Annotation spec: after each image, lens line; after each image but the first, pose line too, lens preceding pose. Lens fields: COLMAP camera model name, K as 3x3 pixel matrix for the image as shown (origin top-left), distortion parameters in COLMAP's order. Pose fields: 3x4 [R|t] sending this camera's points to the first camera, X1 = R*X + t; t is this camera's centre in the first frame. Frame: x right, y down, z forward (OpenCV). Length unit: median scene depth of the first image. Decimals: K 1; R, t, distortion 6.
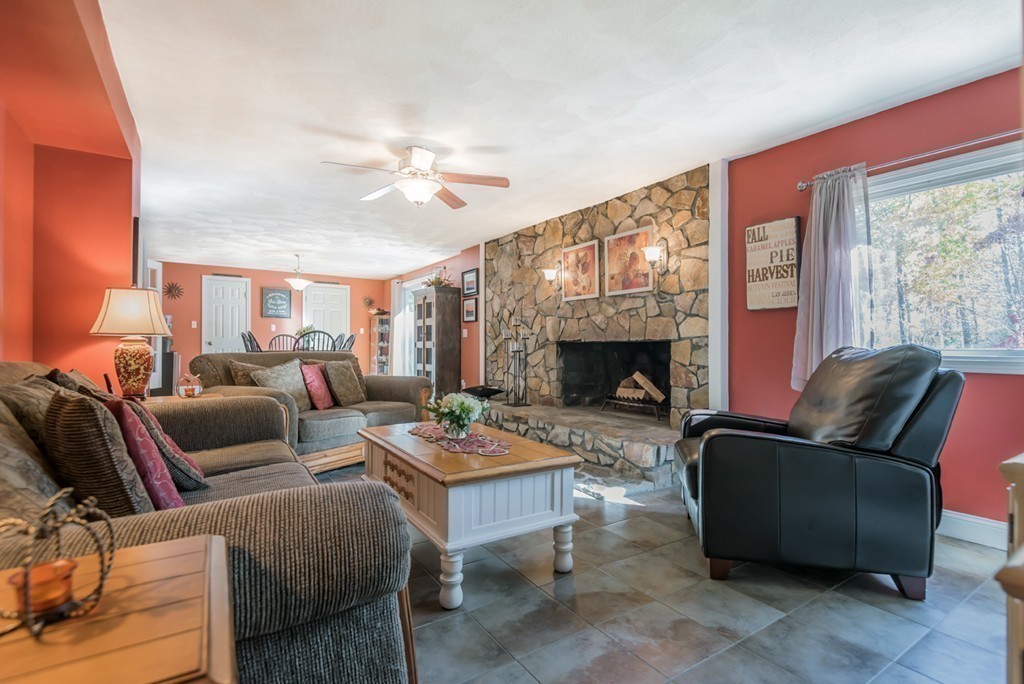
lens RADIAL K [[468.1, 0, 505.4], [0, 468.1, 344.9], [0, 0, 1]] dist [0.018761, -0.006899]
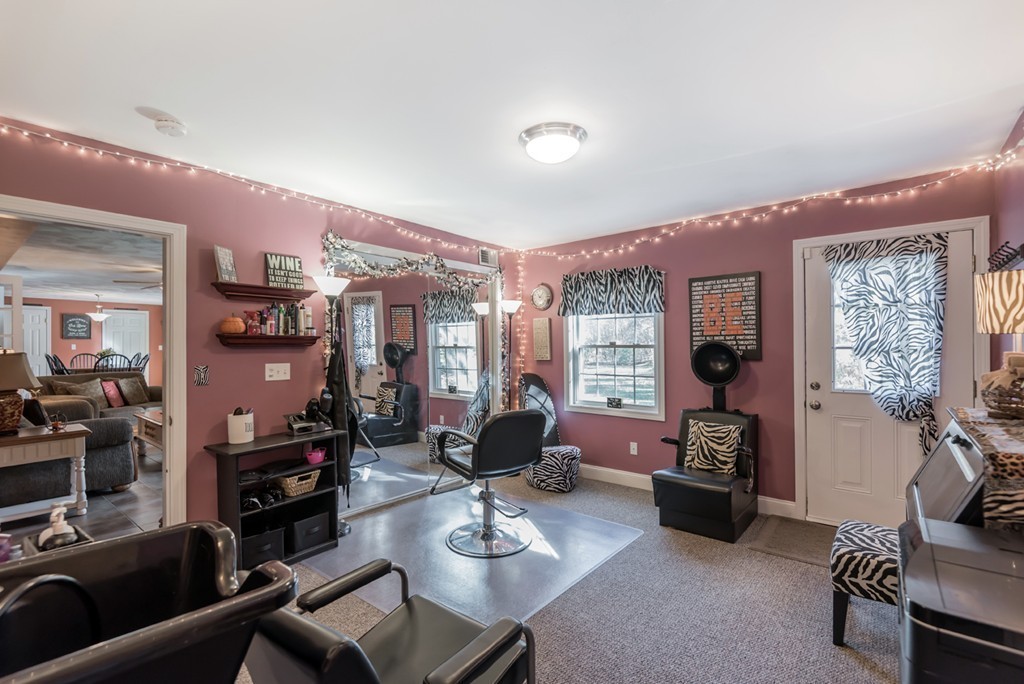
lens RADIAL K [[468.1, 0, 510.0], [0, 468.1, 344.9], [0, 0, 1]] dist [0.018761, -0.006899]
pose [[0.953971, 0.004059, 0.299870, 0.284058], [-0.004514, 0.999989, 0.000824, -0.059974], [-0.299864, -0.002139, 0.953980, -0.660944]]
